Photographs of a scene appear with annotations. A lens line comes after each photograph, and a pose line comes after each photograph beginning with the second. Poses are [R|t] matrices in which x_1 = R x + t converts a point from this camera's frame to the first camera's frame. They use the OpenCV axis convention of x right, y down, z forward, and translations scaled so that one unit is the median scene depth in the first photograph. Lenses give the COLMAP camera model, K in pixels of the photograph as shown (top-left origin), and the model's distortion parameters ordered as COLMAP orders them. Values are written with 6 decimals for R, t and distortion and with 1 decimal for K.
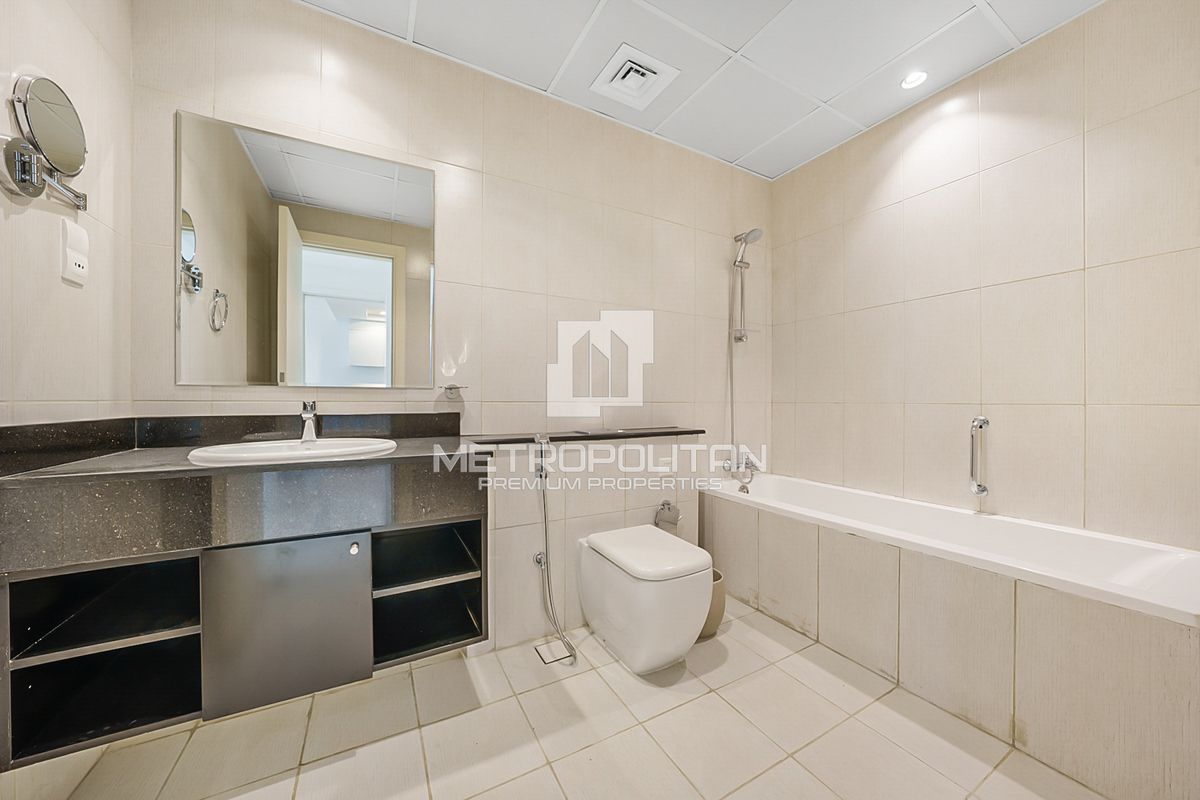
lens RADIAL K [[423.1, 0, 594.8], [0, 423.1, 395.8], [0, 0, 1]] dist [-0.016652, 0.004339]
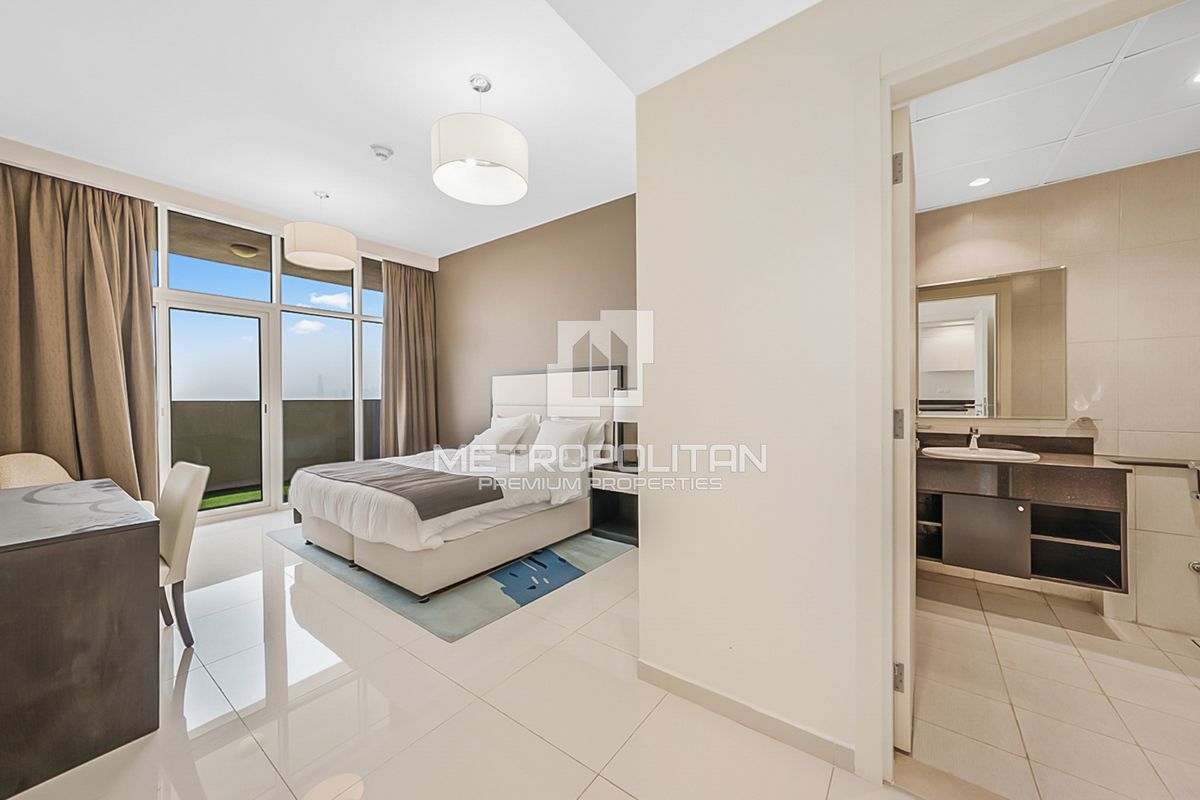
lens RADIAL K [[423.1, 0, 603.6], [0, 423.1, 397.9], [0, 0, 1]] dist [-0.016652, 0.004339]
pose [[0.414806, -0.008941, -0.909866, 0.244579], [0.009658, 0.999939, -0.005423, -0.096109], [0.909858, -0.006538, 0.414867, -0.981146]]
